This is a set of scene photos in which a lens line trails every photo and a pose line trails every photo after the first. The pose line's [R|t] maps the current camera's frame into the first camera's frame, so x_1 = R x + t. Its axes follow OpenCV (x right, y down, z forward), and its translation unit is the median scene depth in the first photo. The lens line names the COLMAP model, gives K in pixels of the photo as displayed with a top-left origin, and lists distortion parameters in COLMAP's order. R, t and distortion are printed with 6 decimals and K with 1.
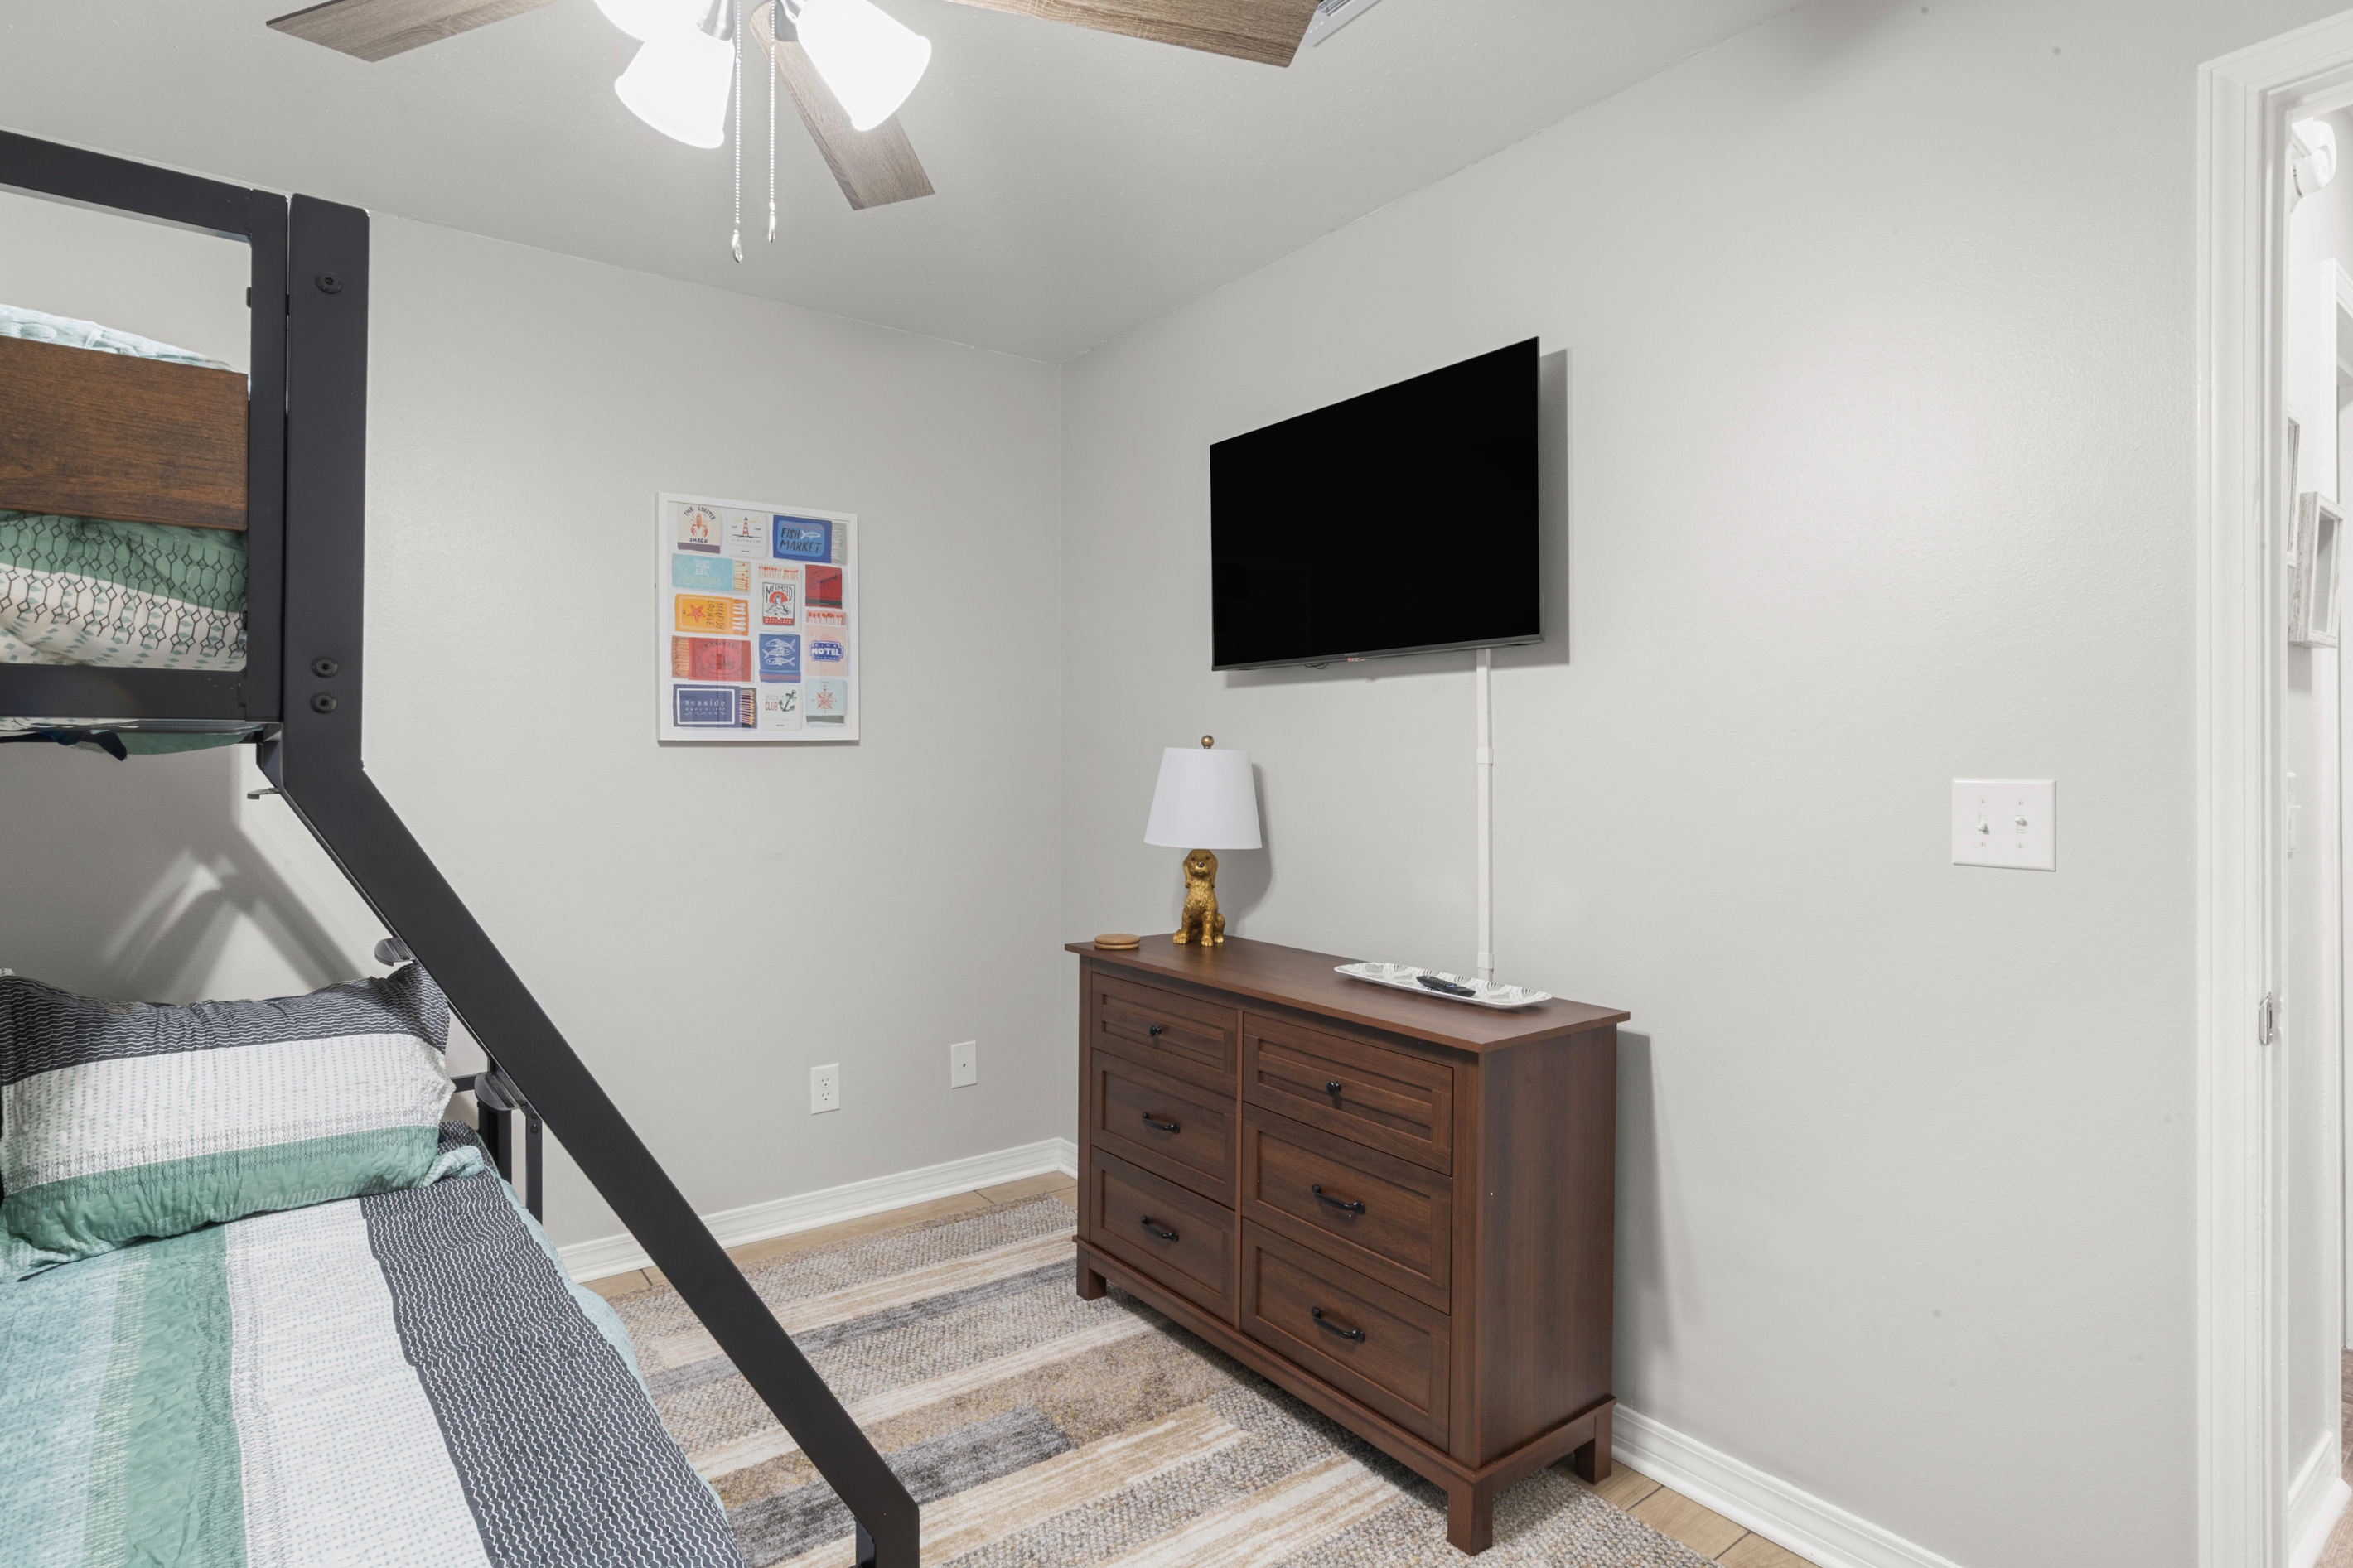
lens RADIAL K [[1185.6, 0, 1191.3], [0, 1185.6, 770.7], [0, 0, 1]] dist [-0.020425, 0.010073]
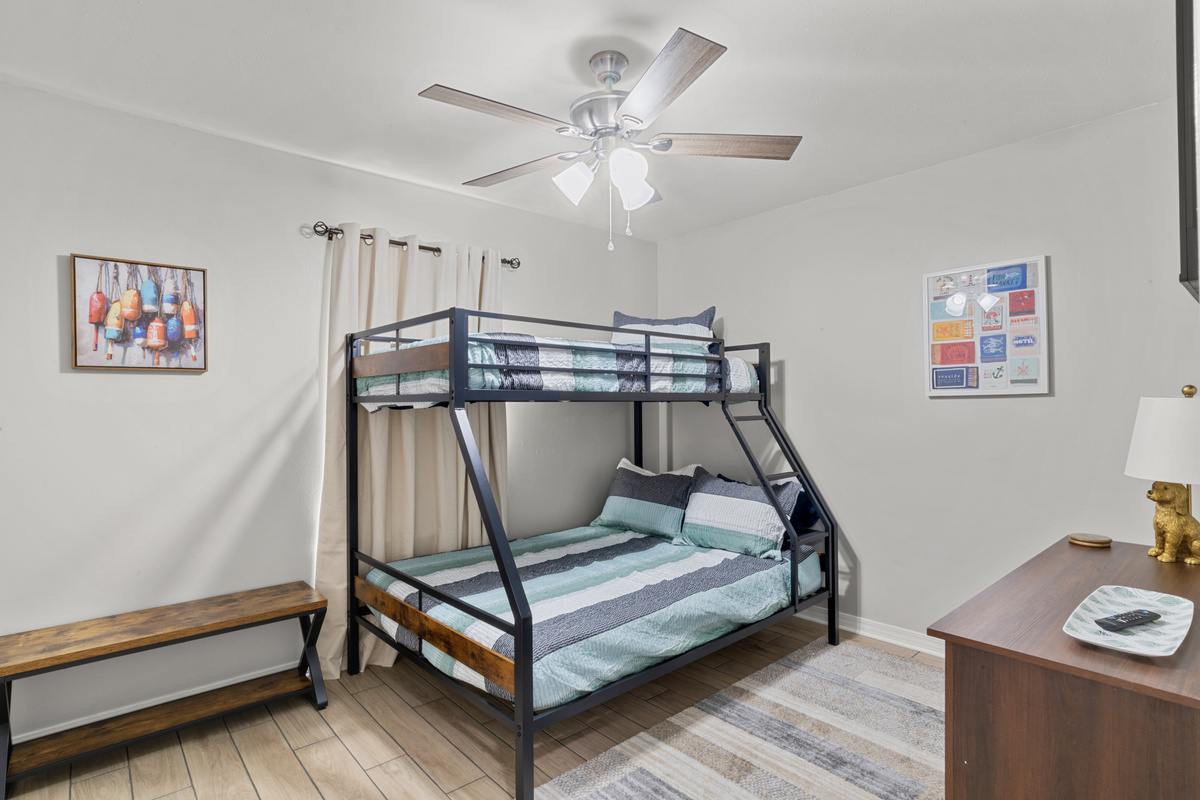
lens RADIAL K [[604.7, 0, 608.3], [0, 604.7, 399.3], [0, 0, 1]] dist [-0.020425, 0.010073]
pose [[0.071337, -0.008722, -0.997414, 0.514937], [-0.006095, 0.999939, -0.009180, -0.007102], [0.997434, 0.006734, 0.071280, 0.360684]]
